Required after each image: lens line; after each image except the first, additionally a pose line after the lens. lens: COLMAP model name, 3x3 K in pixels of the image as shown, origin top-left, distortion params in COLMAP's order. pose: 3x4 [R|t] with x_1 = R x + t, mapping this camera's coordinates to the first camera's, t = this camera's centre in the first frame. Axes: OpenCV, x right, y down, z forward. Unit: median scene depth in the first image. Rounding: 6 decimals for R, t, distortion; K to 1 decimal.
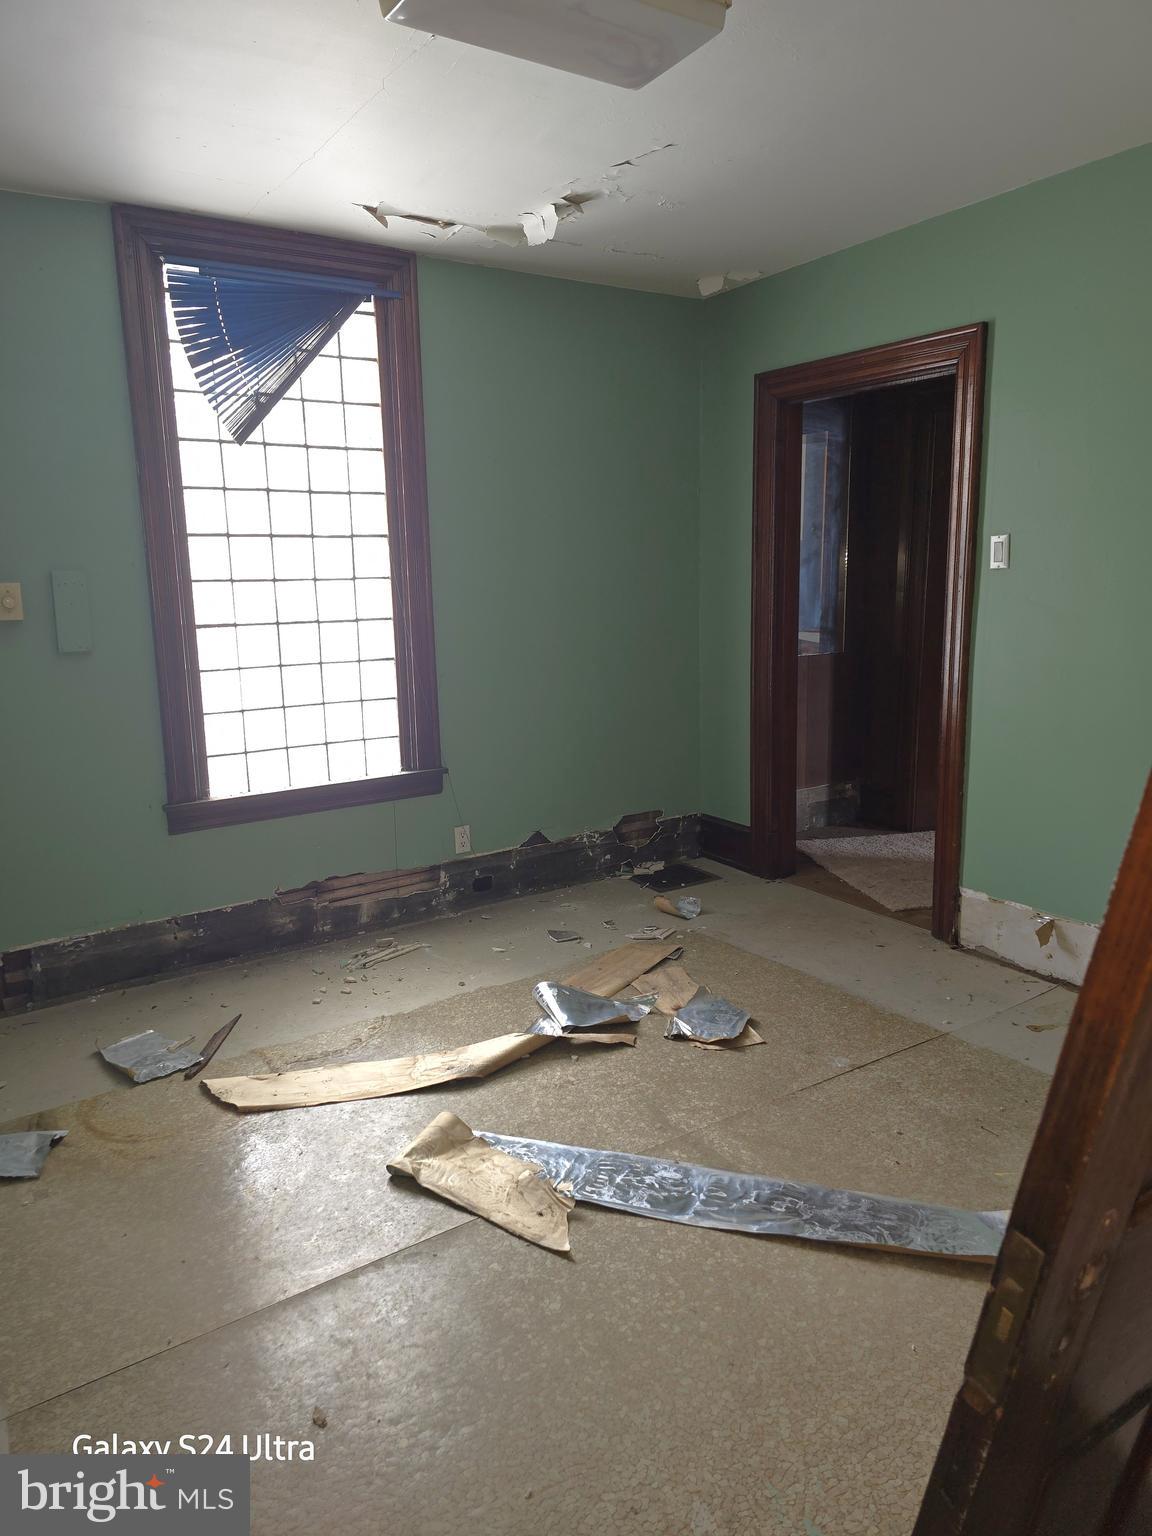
lens RADIAL K [[1048.5, 0, 569.8], [0, 1048.5, 765.4], [0, 0, 1]] dist [0.045564, -0.015417]
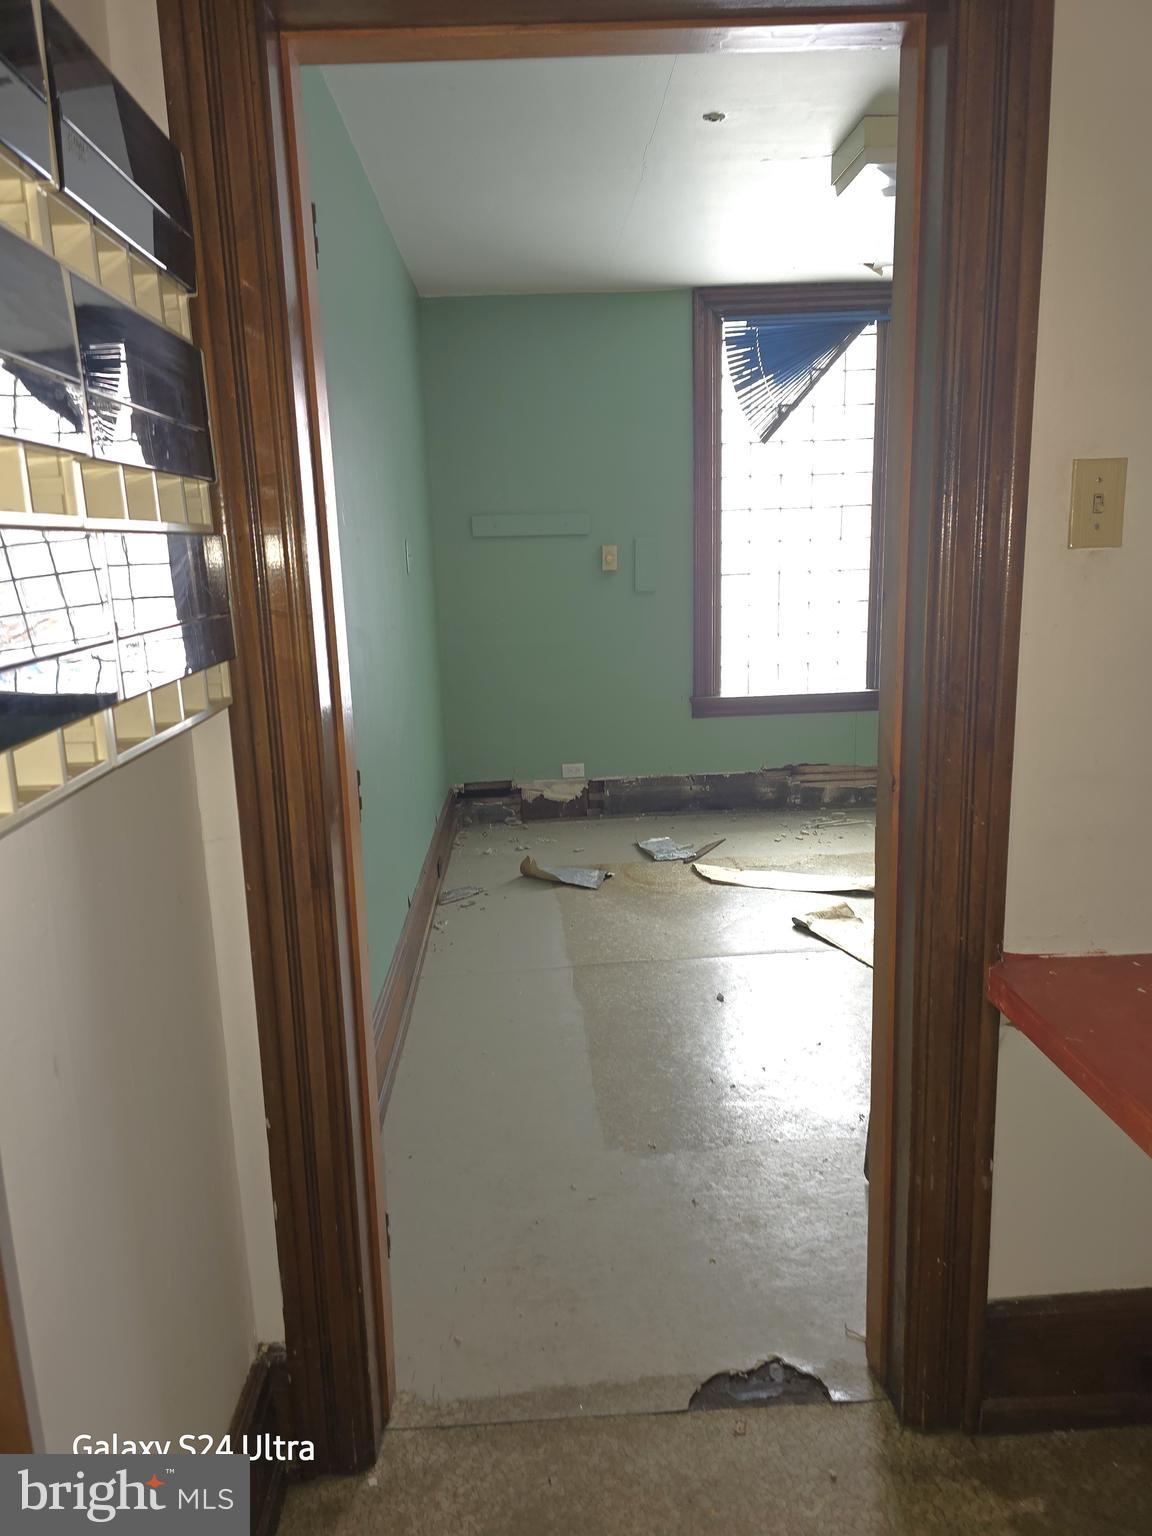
lens RADIAL K [[1048.5, 0, 575.2], [0, 1048.5, 763.0], [0, 0, 1]] dist [0.045564, -0.015417]
pose [[0.866935, 0.090062, -0.490217, 0.200037], [-0.076652, 0.995930, 0.047412, 0.071796], [0.492492, -0.003527, 0.870310, -0.350029]]
